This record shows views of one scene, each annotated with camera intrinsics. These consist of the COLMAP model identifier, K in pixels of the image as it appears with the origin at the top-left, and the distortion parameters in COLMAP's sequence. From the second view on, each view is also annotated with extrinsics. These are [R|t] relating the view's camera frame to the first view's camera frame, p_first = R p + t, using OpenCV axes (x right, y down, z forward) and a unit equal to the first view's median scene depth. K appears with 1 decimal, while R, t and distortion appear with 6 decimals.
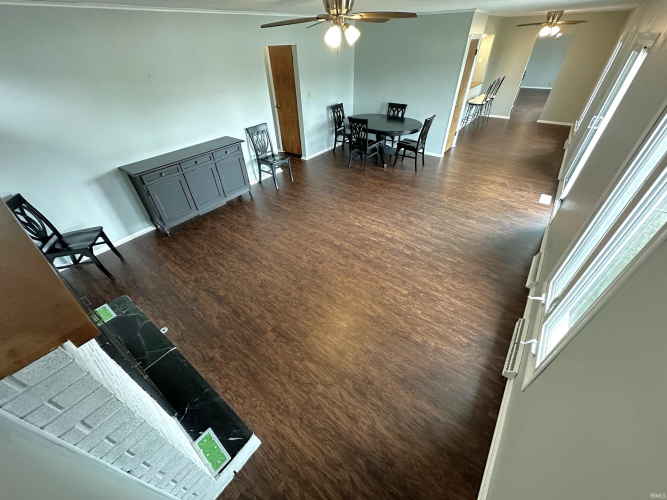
lens RADIAL K [[267.1, 0, 333.6], [0, 267.1, 250.8], [0, 0, 1]] dist [-0.001965, -0.000017]
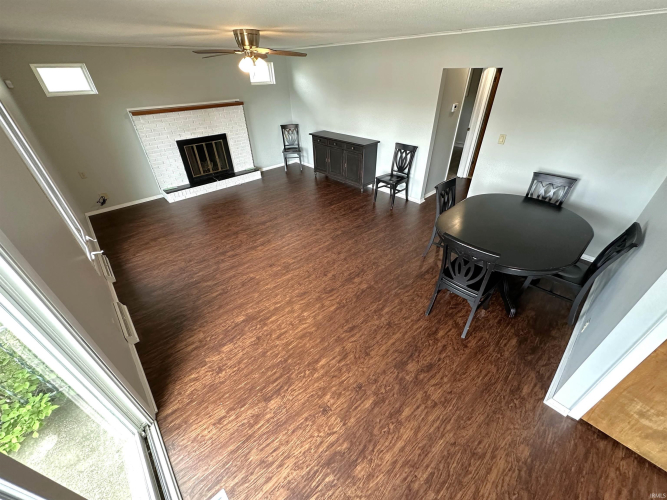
lens RADIAL K [[267.1, 0, 332.8], [0, 267.1, 253.4], [0, 0, 1]] dist [-0.001965, -0.000017]
pose [[-0.178310, 0.582796, -0.792814, 0.921605], [-0.595299, 0.577649, 0.558517, -0.738288], [0.783470, 0.571550, 0.243937, 0.912662]]
